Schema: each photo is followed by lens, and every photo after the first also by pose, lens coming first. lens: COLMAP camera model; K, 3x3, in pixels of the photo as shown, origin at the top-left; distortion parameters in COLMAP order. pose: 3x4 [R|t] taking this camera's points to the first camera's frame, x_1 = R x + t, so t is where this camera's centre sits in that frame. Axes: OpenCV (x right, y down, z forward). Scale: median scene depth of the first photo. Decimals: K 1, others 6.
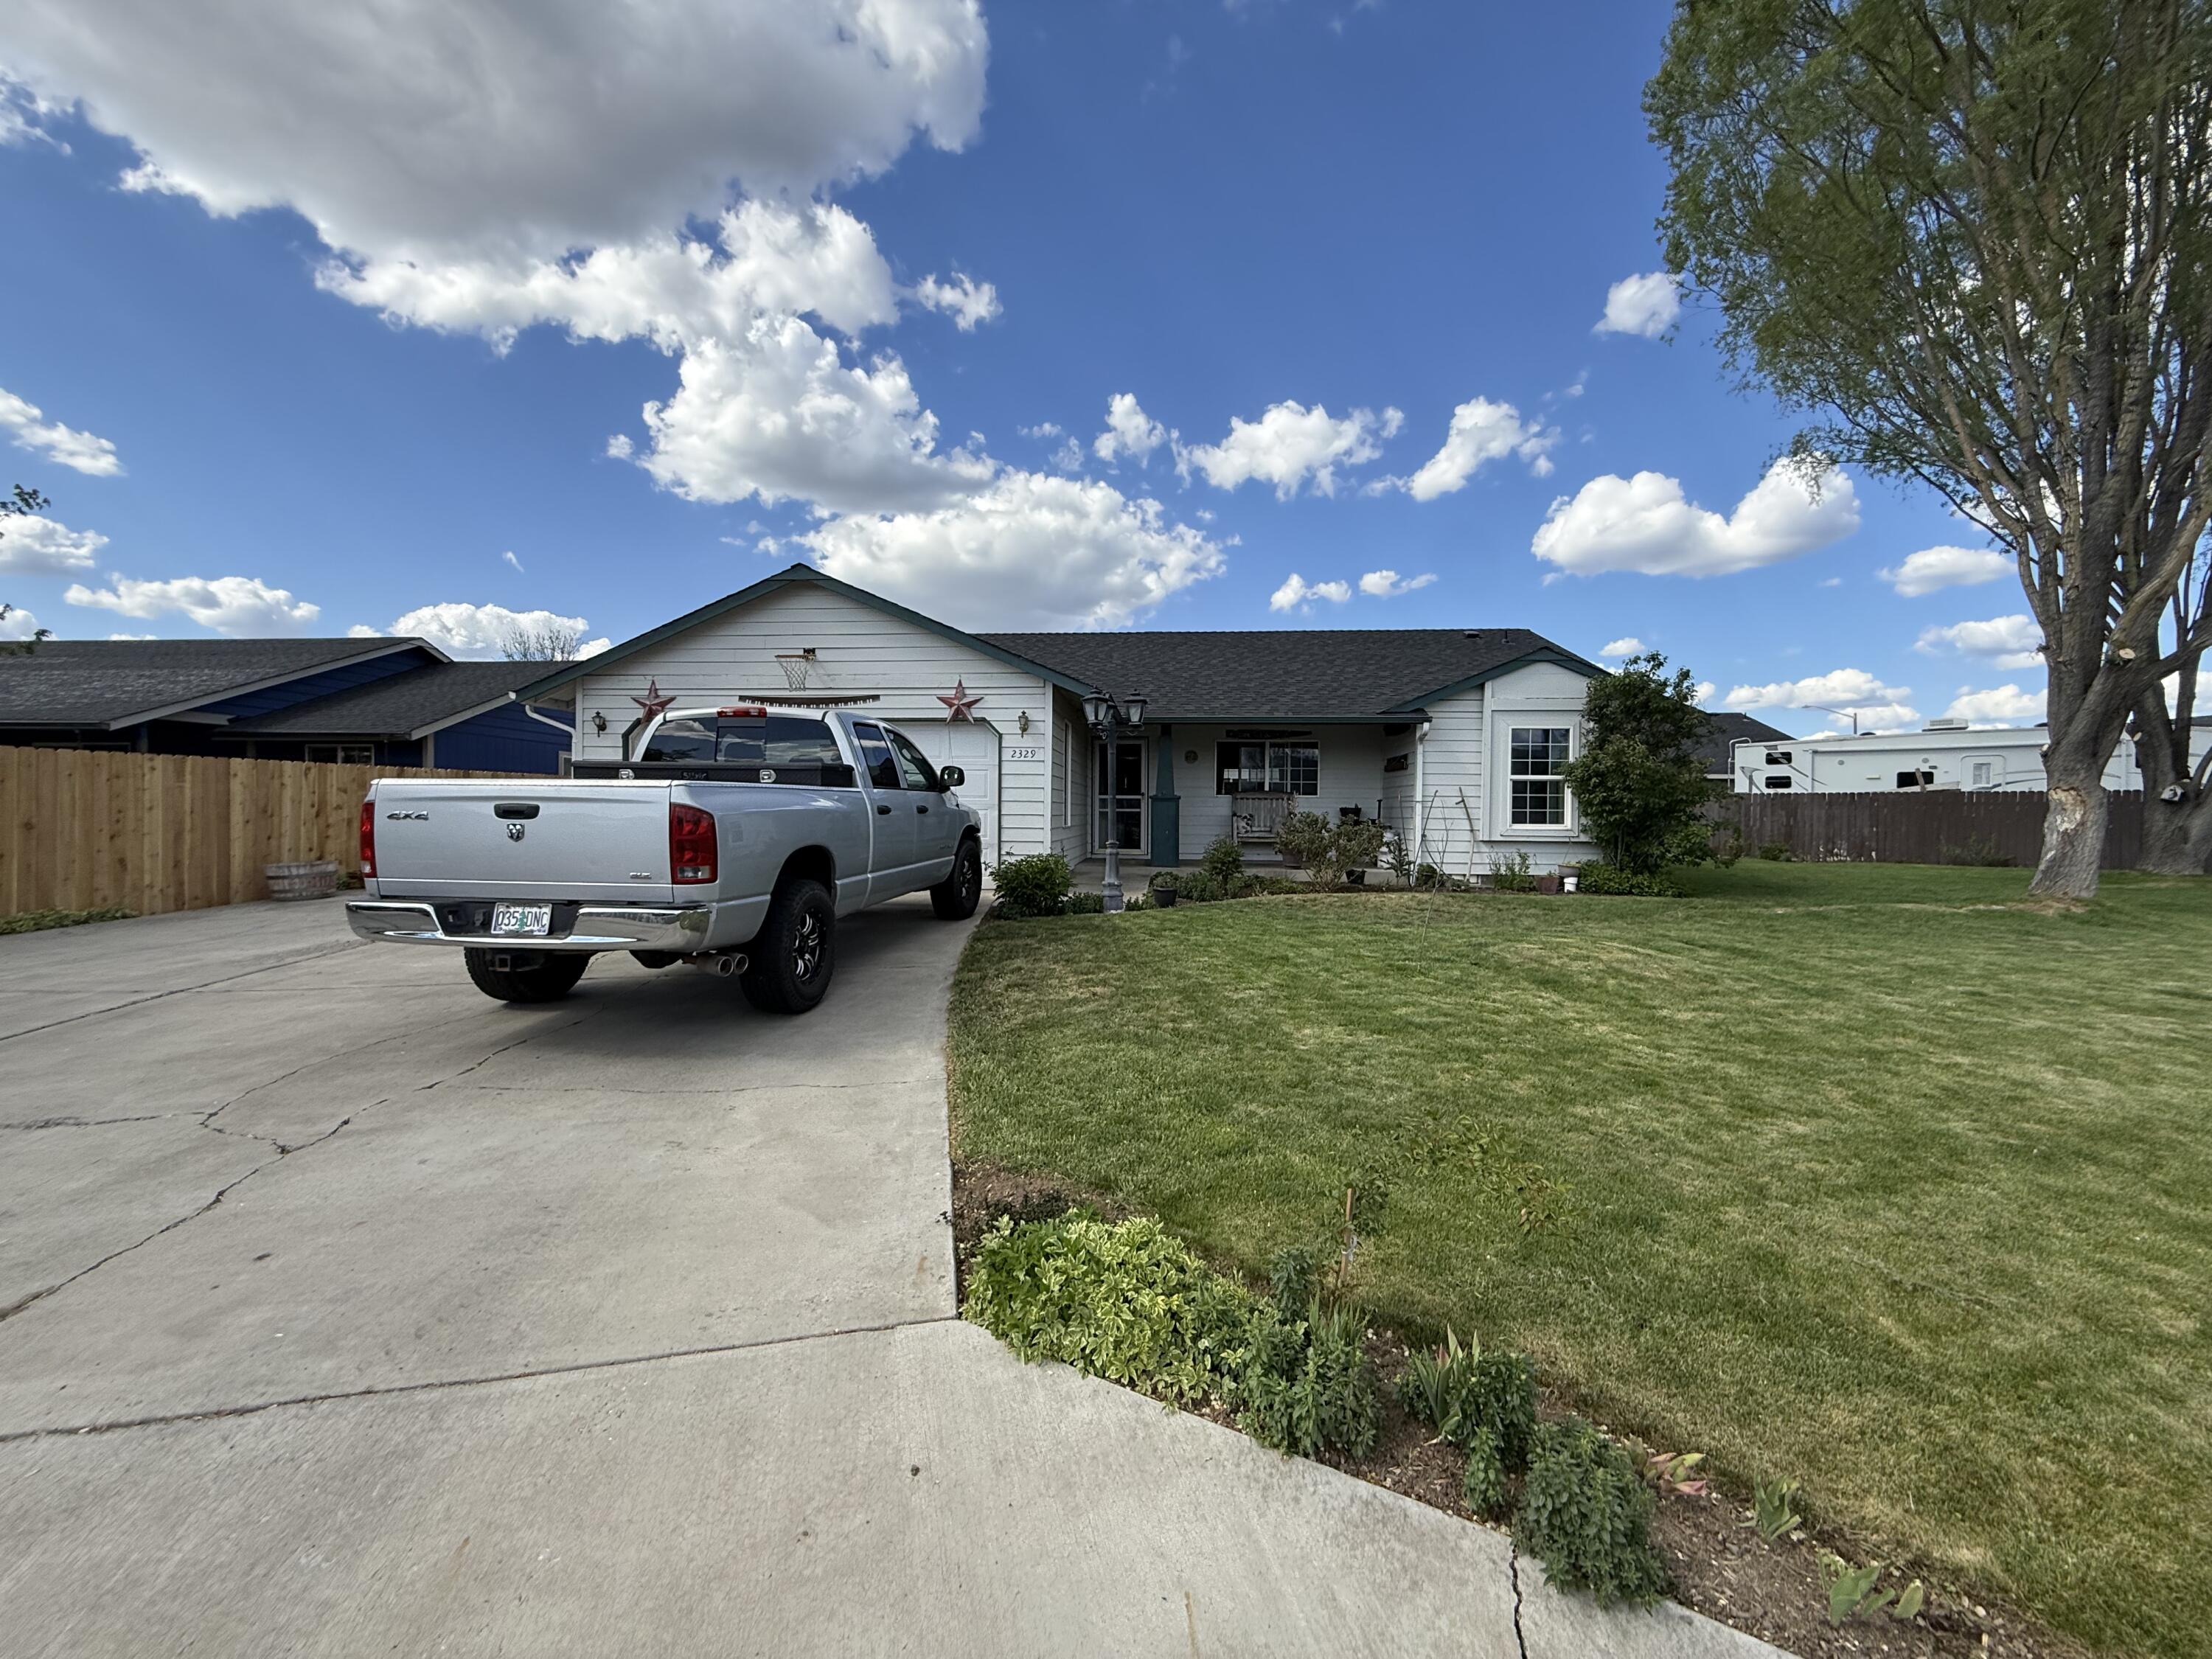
lens RADIAL K [[883.1, 0, 1074.4], [0, 883.1, 851.0], [0, 0, 1]] dist [0.004468, -0.001787]
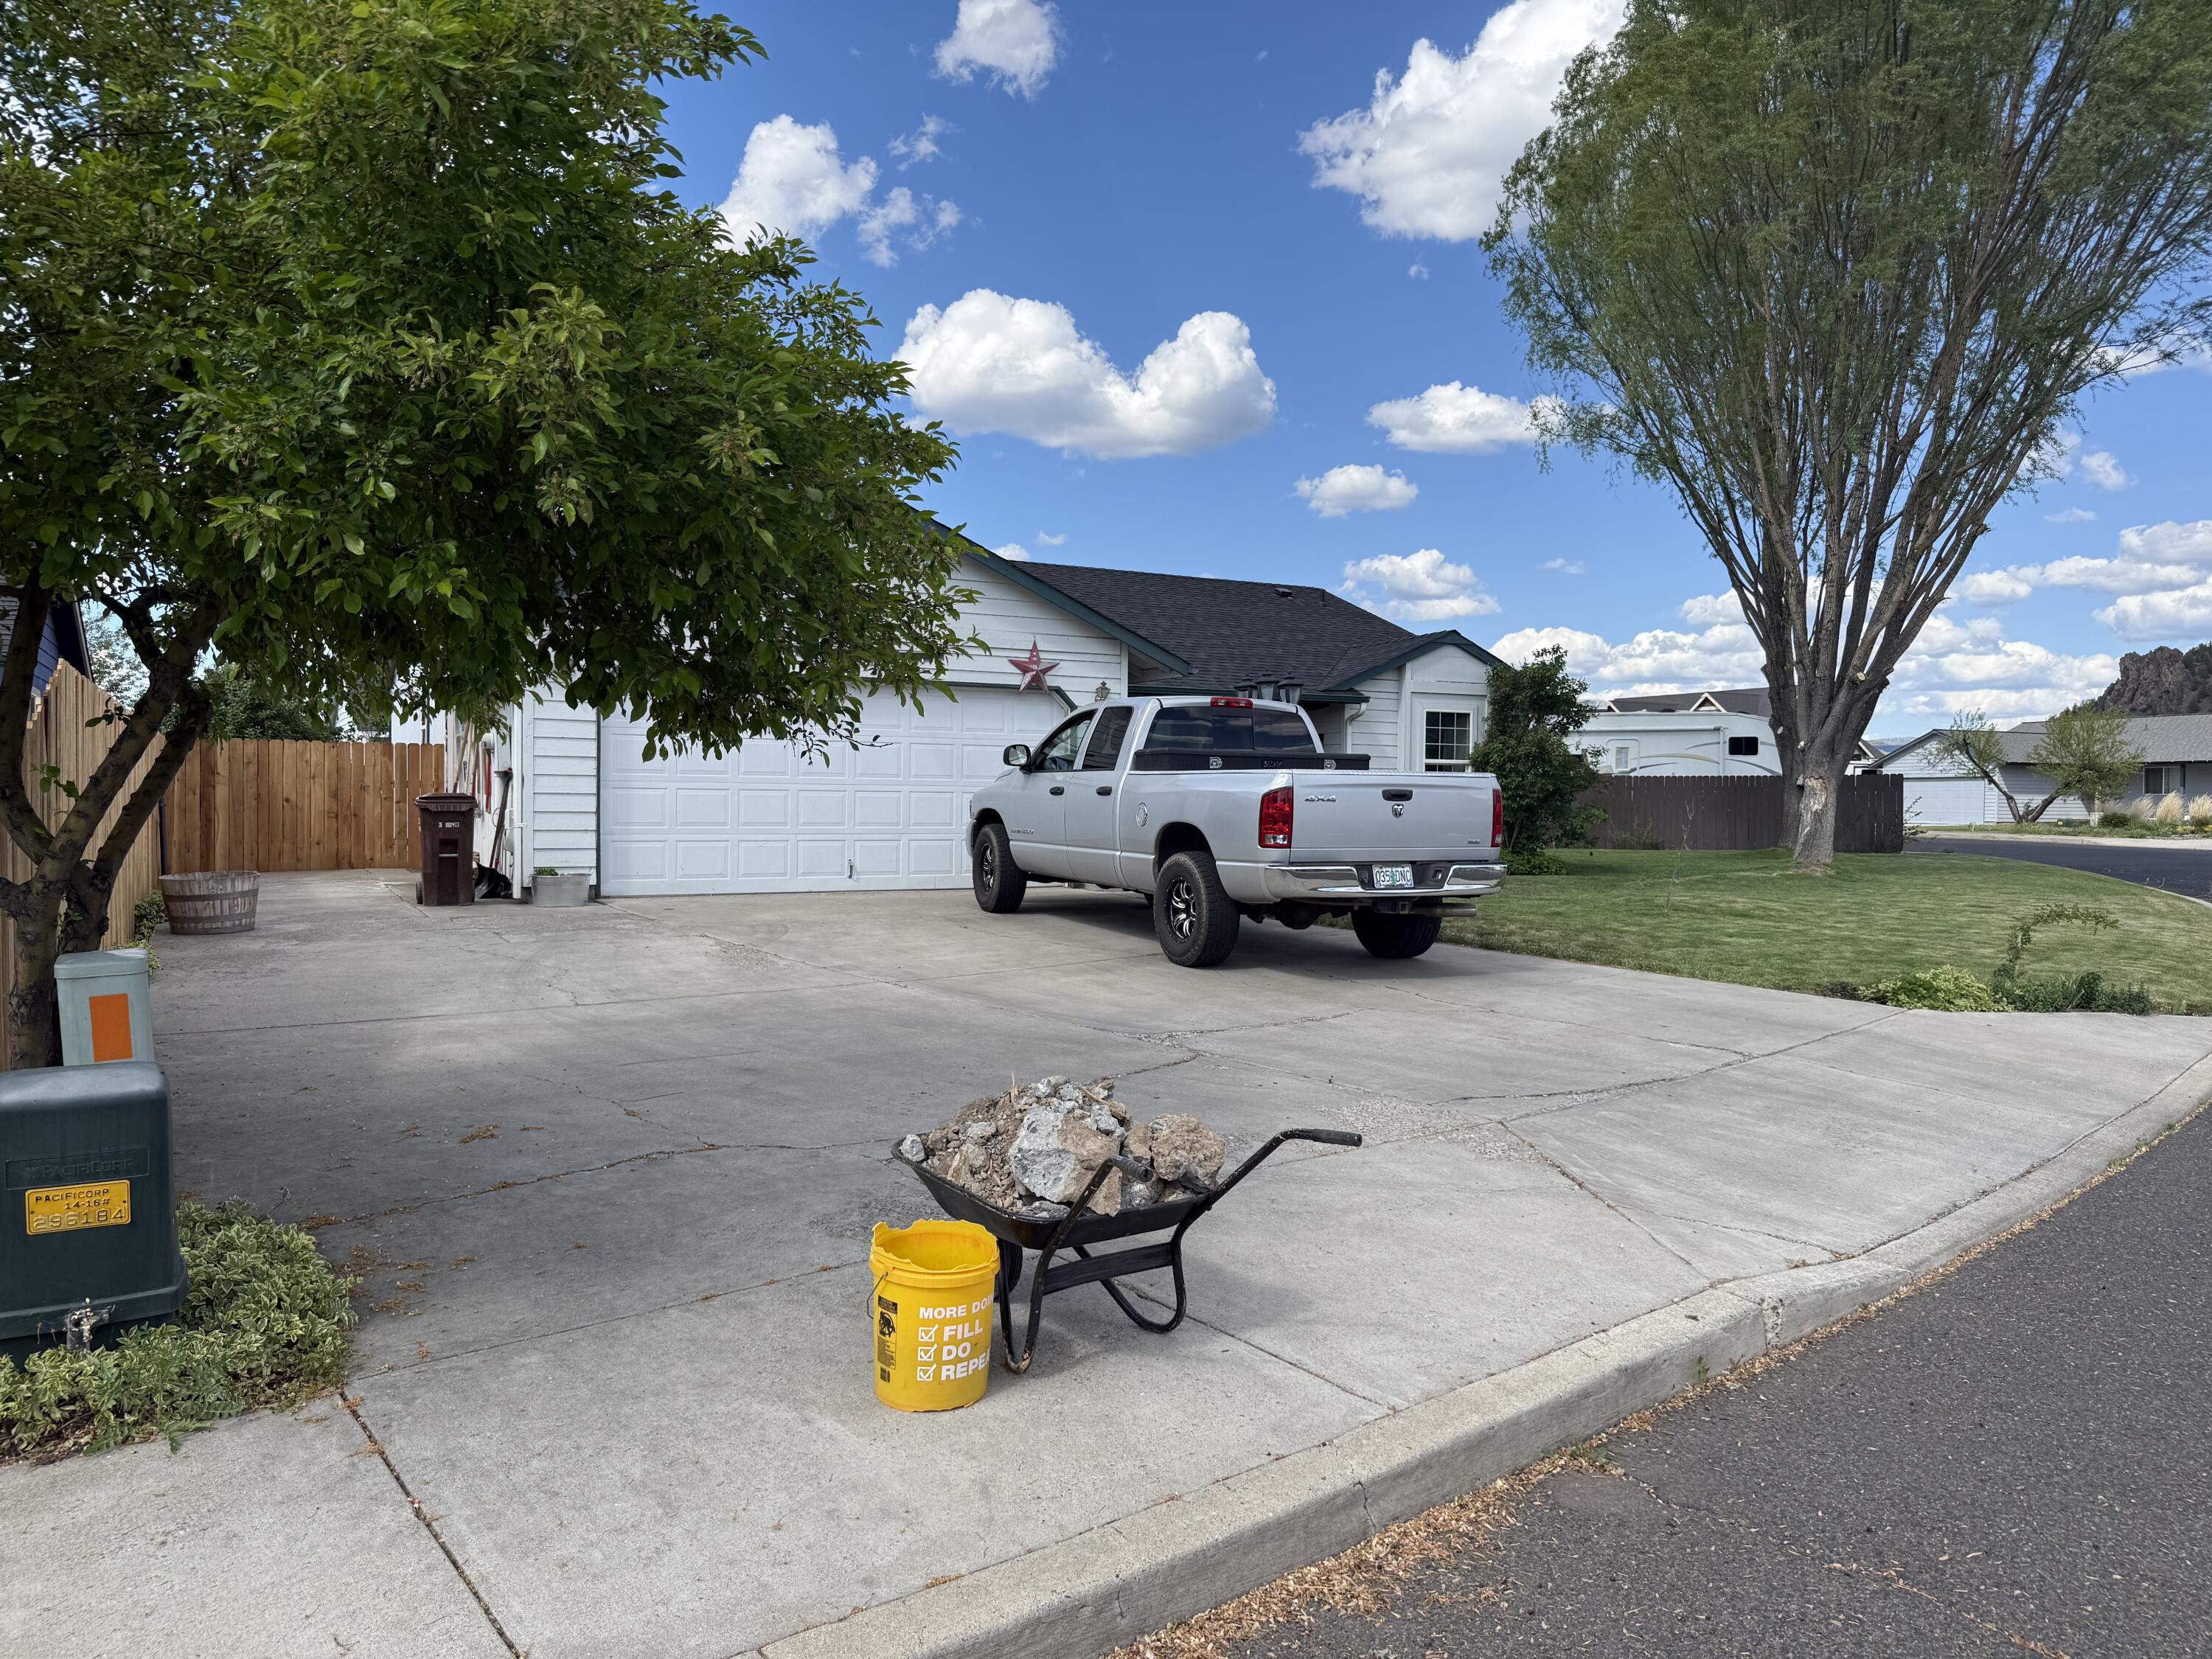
lens RADIAL K [[1555.7, 0, 999.3], [0, 1555.7, 850.8], [0, 0, 1]] dist [0.060352, -0.080020]
pose [[0.855314, -0.016882, 0.517836, -0.837504], [0.021326, 0.999769, -0.002631, 0.011667], [-0.517672, 0.013293, 0.855476, -0.248378]]
